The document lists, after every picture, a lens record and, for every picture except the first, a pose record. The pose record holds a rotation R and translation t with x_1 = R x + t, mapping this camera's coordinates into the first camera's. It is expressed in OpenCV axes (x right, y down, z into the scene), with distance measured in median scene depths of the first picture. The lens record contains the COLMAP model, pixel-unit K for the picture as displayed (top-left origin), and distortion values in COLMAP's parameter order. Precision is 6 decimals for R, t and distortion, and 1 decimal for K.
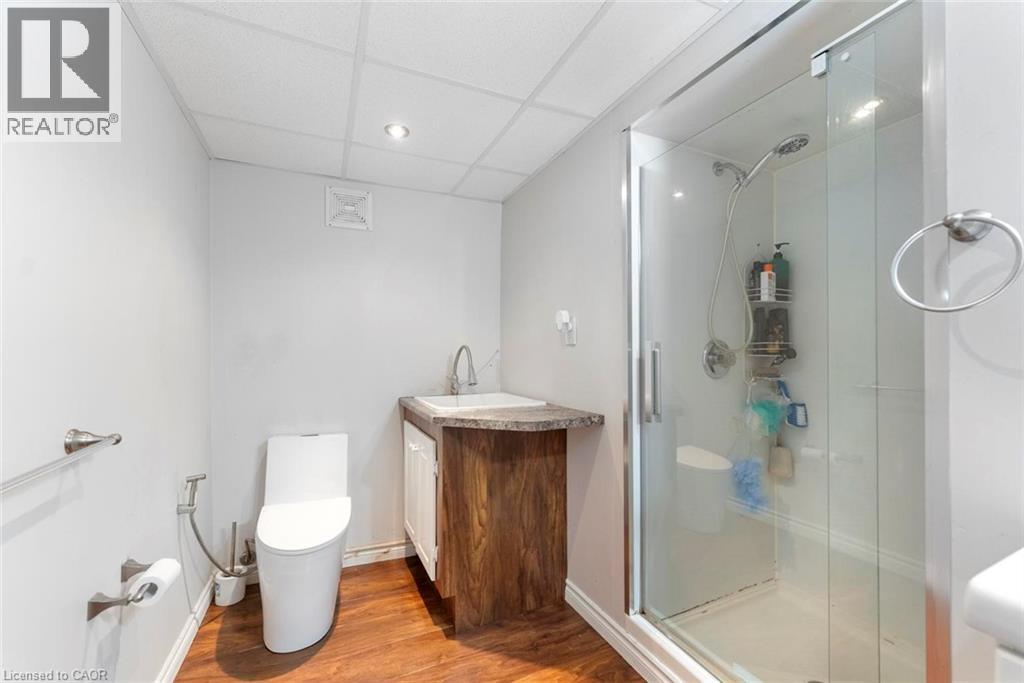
lens RADIAL K [[412.1, 0, 504.6], [0, 412.1, 348.1], [0, 0, 1]] dist [-0.000471, 0.000159]
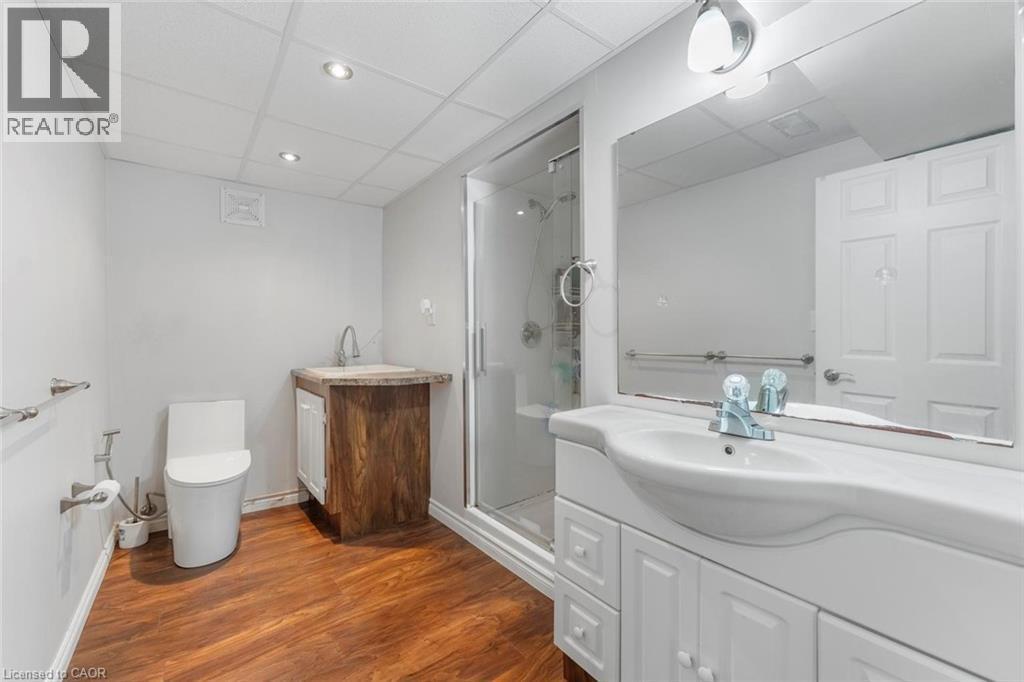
lens RADIAL K [[411.3, 0, 509.4], [0, 411.3, 338.3], [0, 0, 1]] dist [0.000475, 0.000103]
pose [[0.968872, -0.005072, 0.247512, 0.077607], [0.001113, 0.999869, 0.016134, 0.015872], [-0.247562, -0.015356, 0.968750, -0.394400]]
